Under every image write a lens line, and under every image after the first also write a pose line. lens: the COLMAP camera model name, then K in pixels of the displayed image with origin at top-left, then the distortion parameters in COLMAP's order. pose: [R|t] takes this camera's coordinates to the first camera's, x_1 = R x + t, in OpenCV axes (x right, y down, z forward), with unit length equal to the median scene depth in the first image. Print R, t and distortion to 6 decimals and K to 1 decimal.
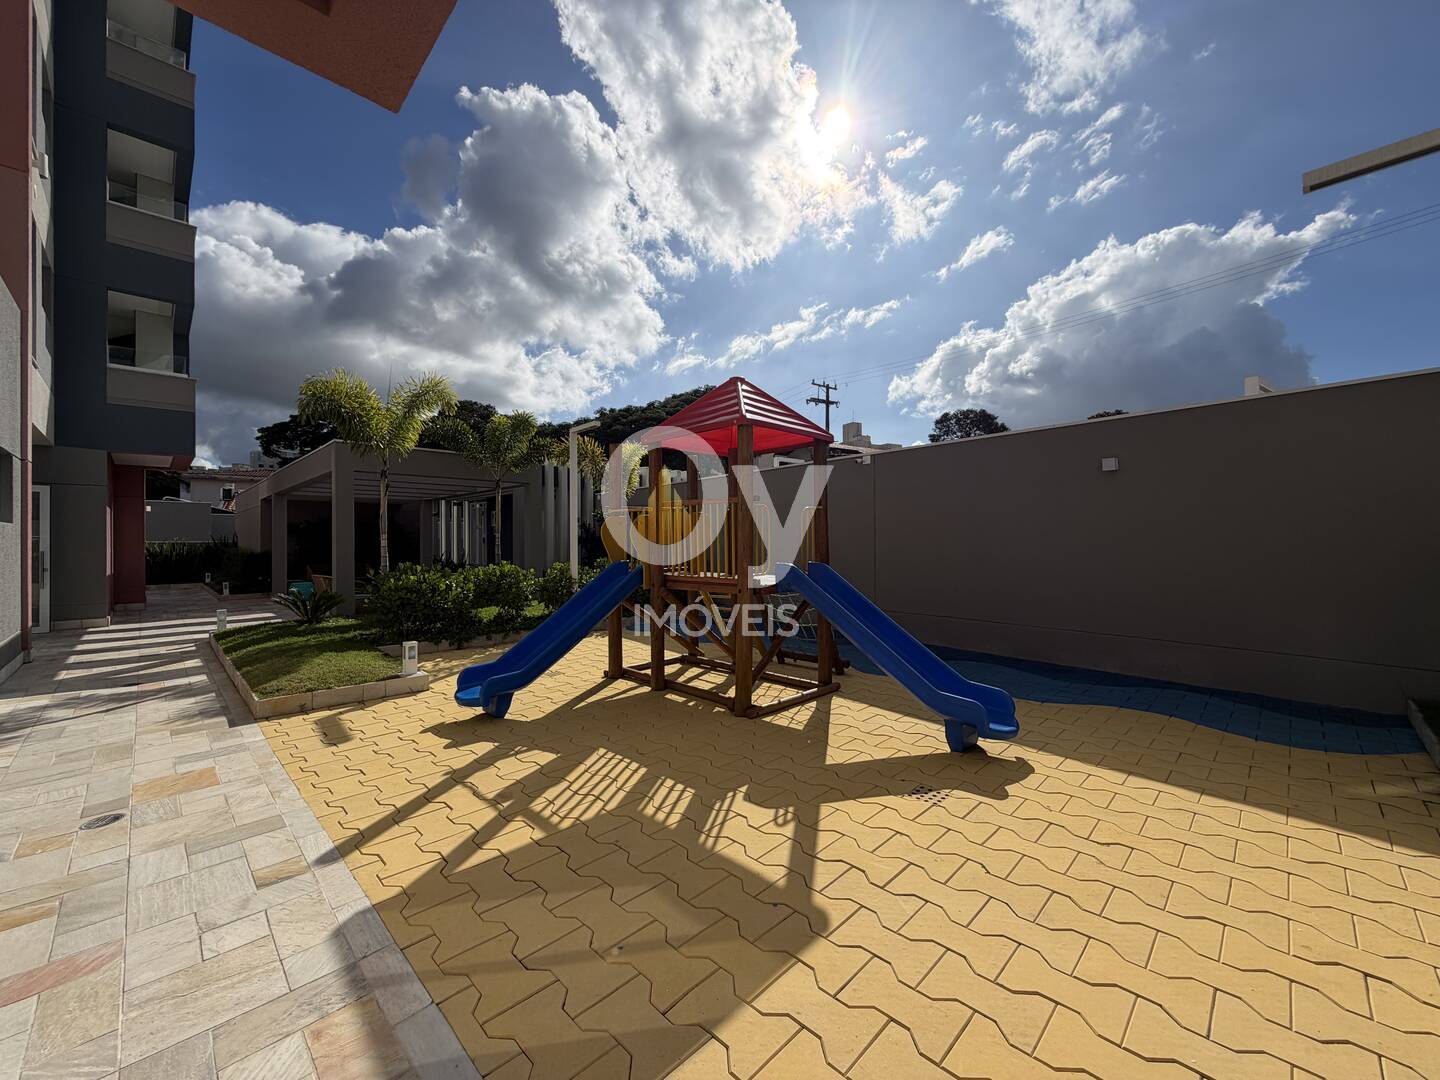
lens RADIAL K [[575.6, 0, 719.6], [0, 575.6, 538.2], [0, 0, 1]] dist [0.003143, -0.000138]
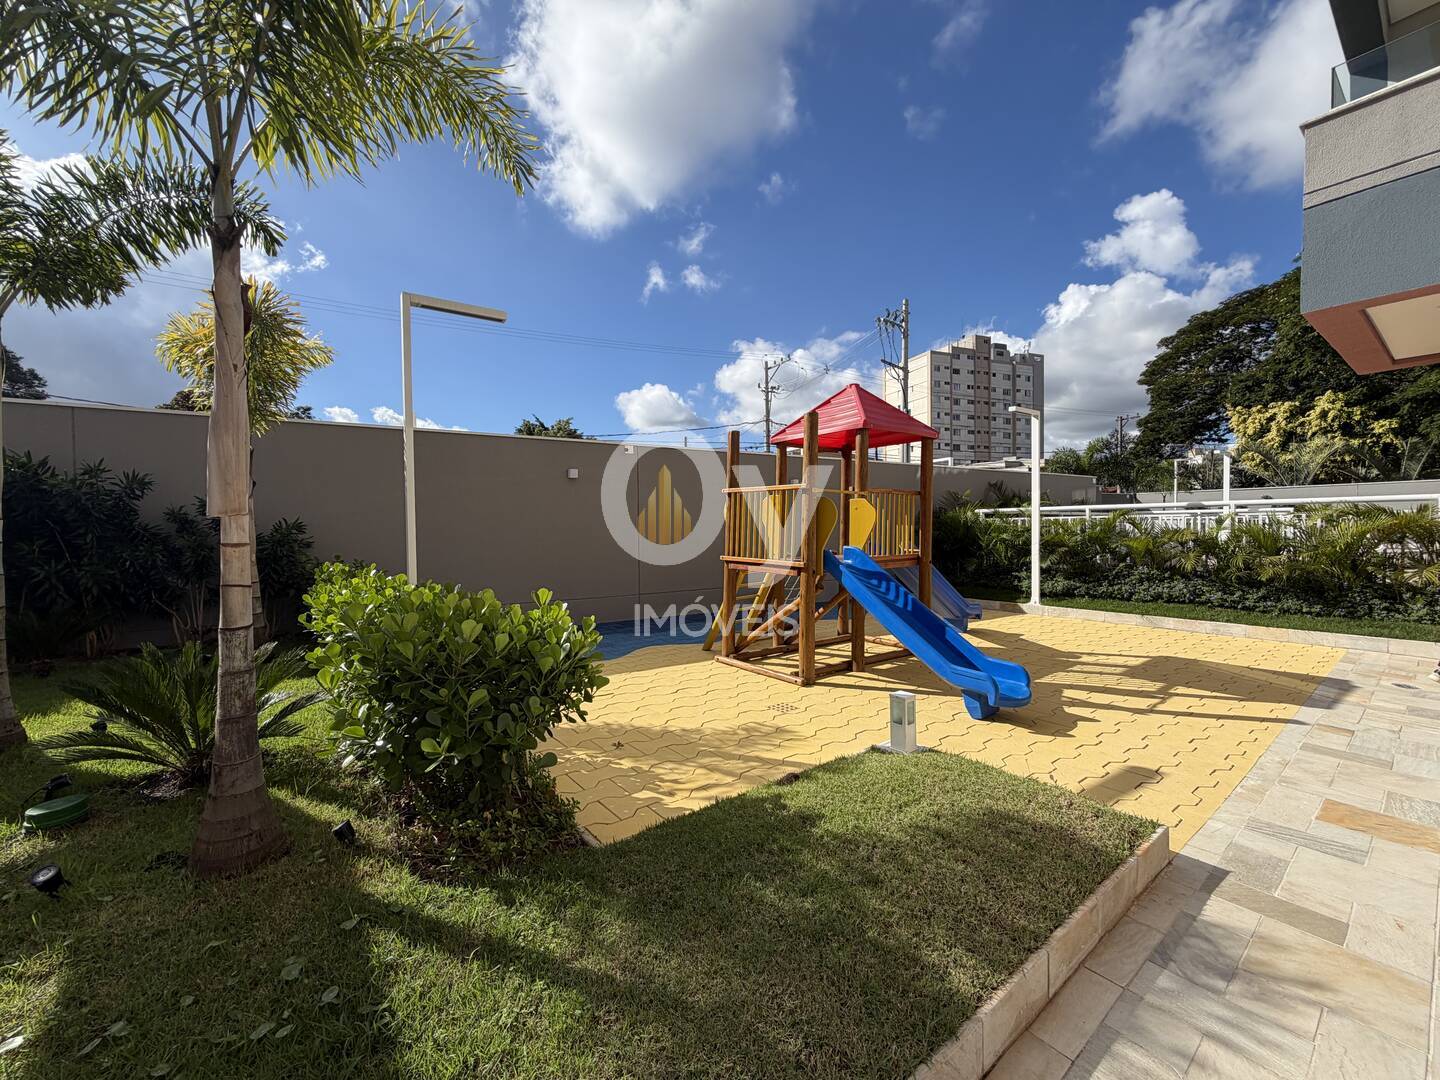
lens RADIAL K [[575.6, 0, 717.8], [0, 575.6, 541.1], [0, 0, 1]] dist [0.003143, -0.000138]
pose [[0.102580, -0.000294, 0.994725, -1.465036], [-0.003171, 0.999995, 0.000623, 0.040115], [-0.994720, -0.003218, 0.102578, 1.464409]]
